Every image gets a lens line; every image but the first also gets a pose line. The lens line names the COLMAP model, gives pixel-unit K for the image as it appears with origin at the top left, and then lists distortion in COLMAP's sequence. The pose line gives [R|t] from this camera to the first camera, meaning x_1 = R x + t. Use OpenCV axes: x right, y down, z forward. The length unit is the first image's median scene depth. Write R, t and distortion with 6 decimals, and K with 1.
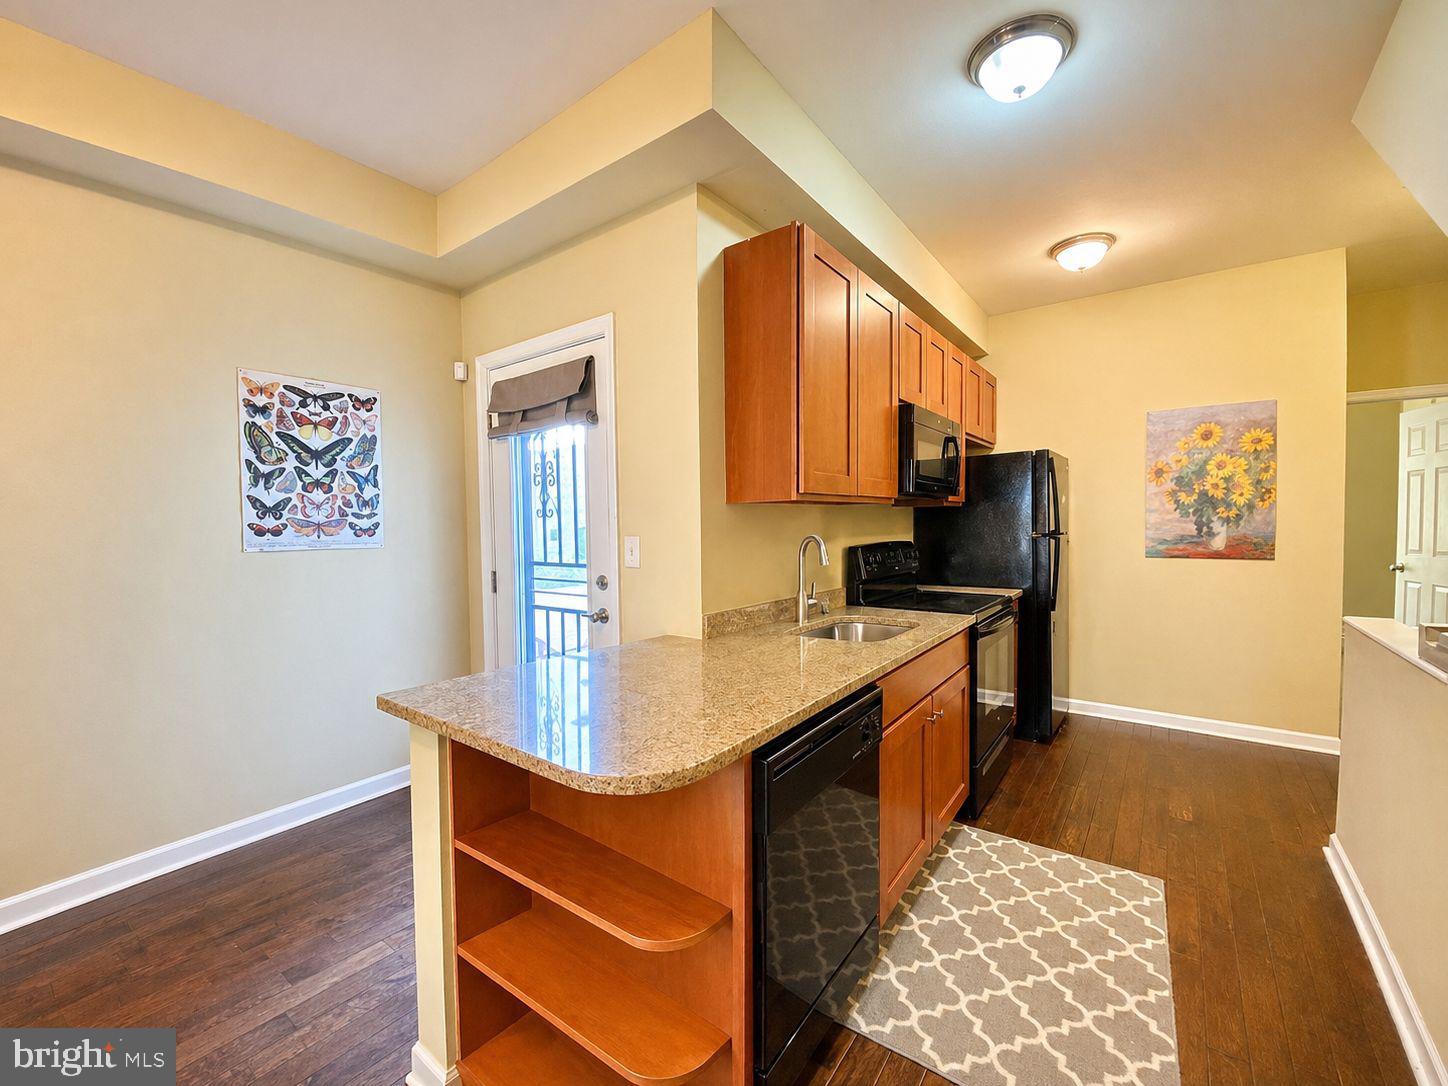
lens RADIAL K [[590.1, 0, 728.1], [0, 590.1, 546.3], [0, 0, 1]] dist [-0.012214, -0.000113]
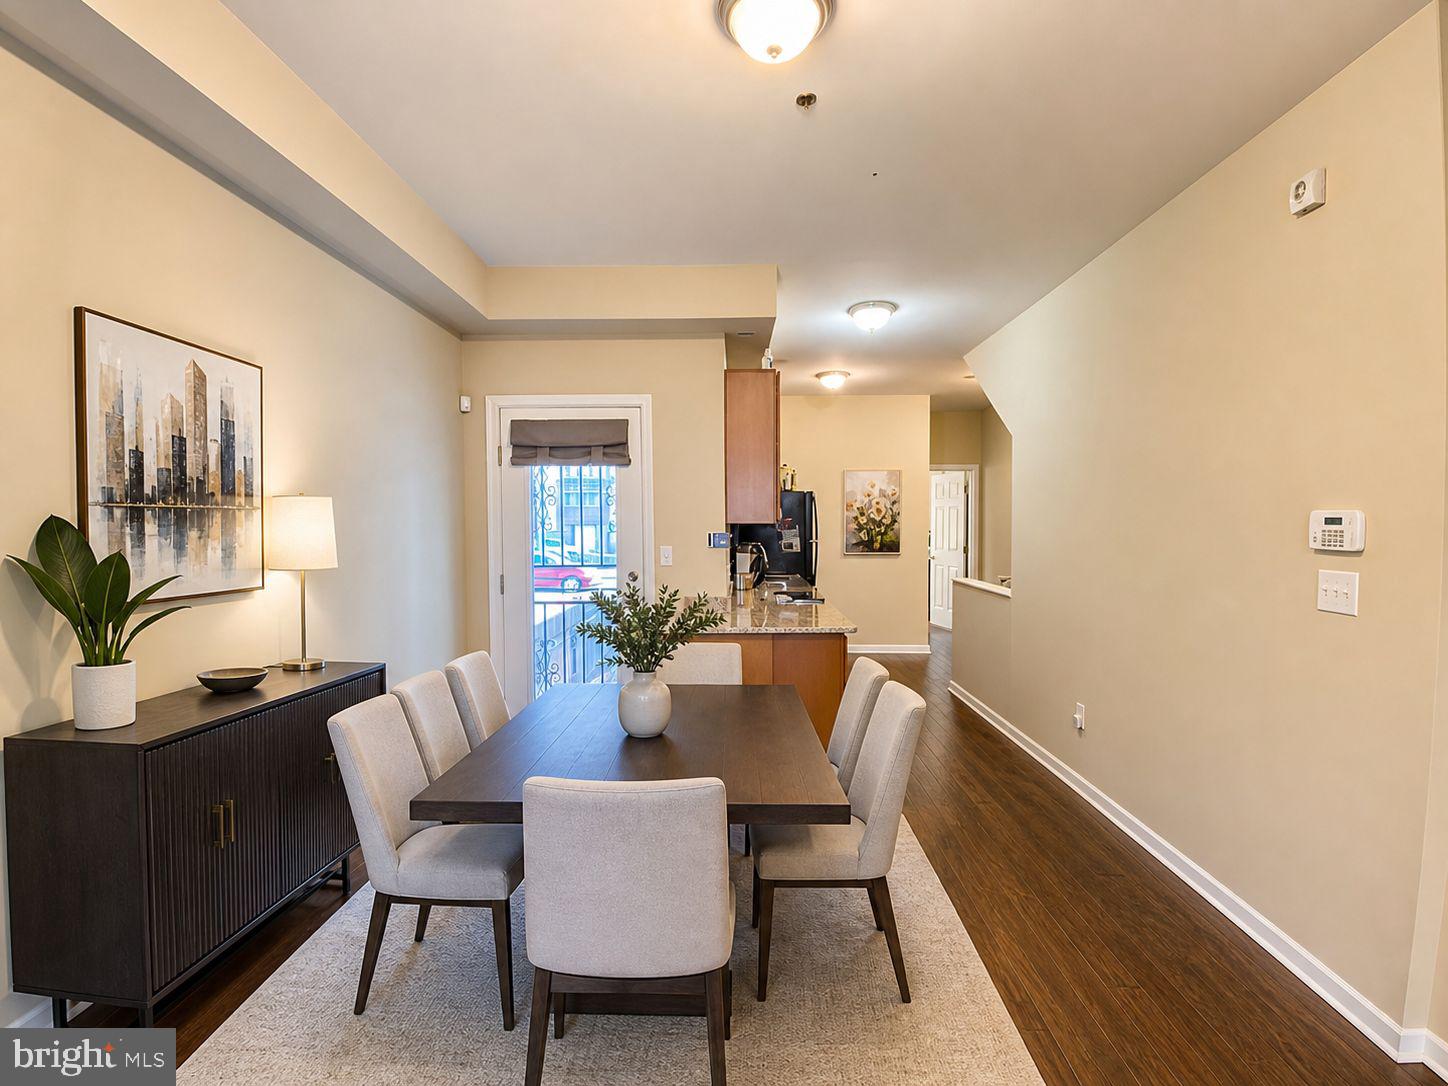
lens RADIAL K [[590.1, 0, 728.1], [0, 590.1, 546.3], [0, 0, 1]] dist [-0.012214, -0.000113]
pose [[0.809161, -0.009452, 0.587511, -0.615195], [0.013448, 0.999907, -0.002435, -0.006941], [-0.587433, 0.009871, 0.809213, -0.201510]]
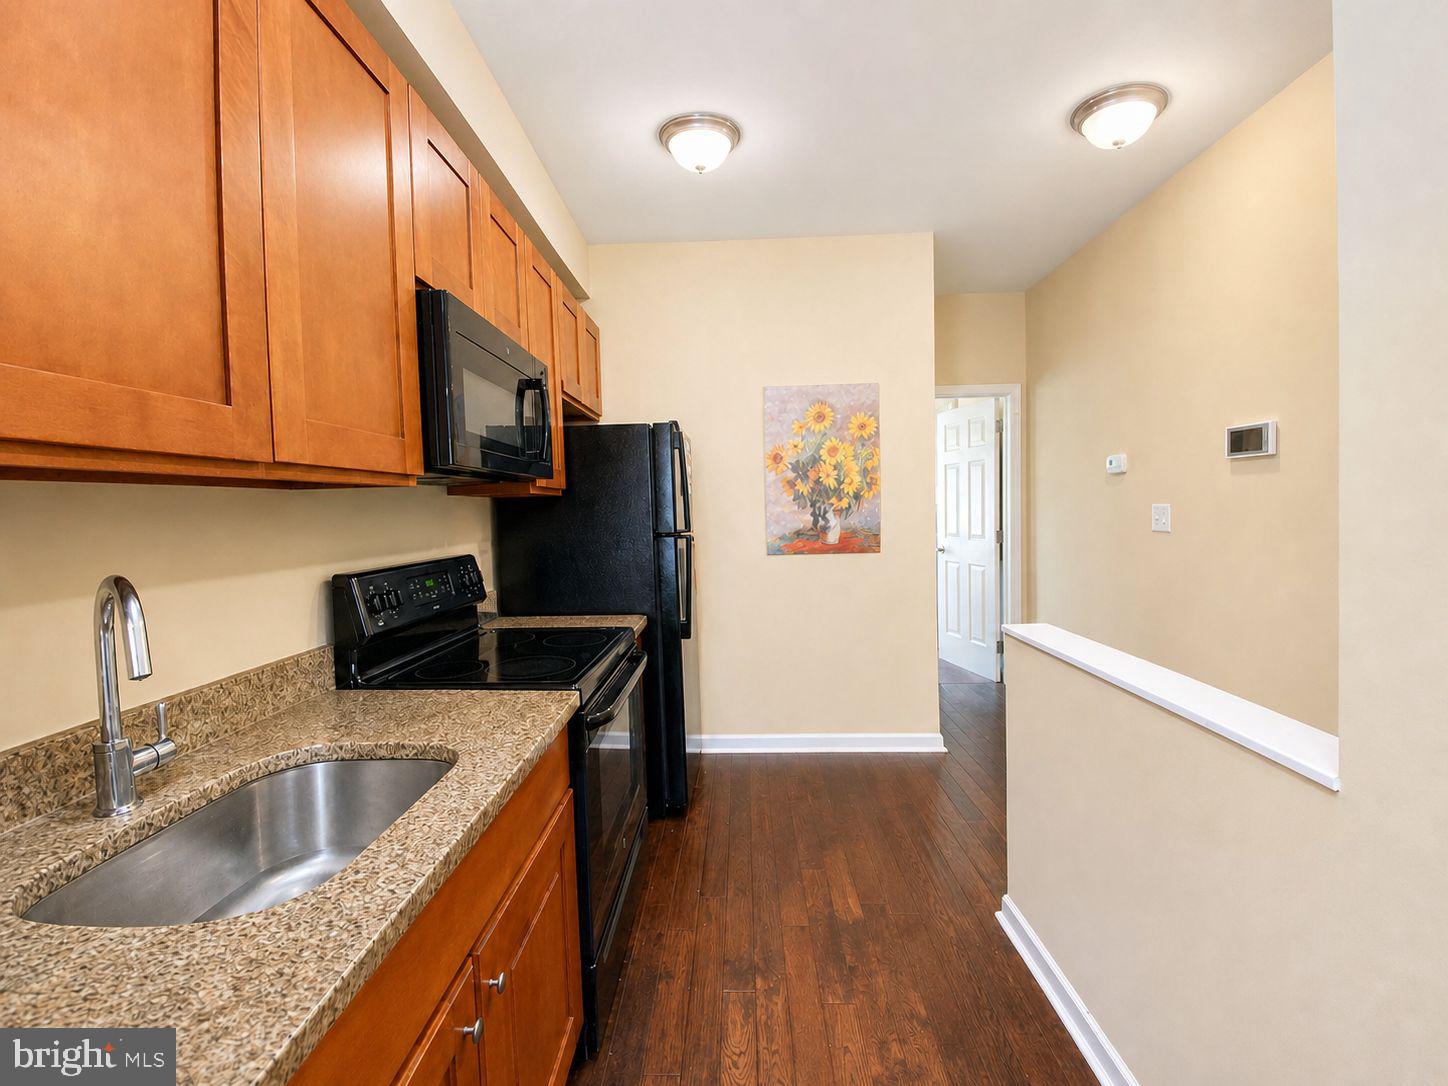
lens RADIAL K [[599.7, 0, 715.7], [0, 599.7, 548.1], [0, 0, 1]] dist [-0.000173, -0.000035]
pose [[0.821786, -0.049568, 0.567636, 0.155550], [0.046231, 0.998725, 0.020281, -0.015158], [-0.567917, 0.009576, 0.823030, 0.341160]]
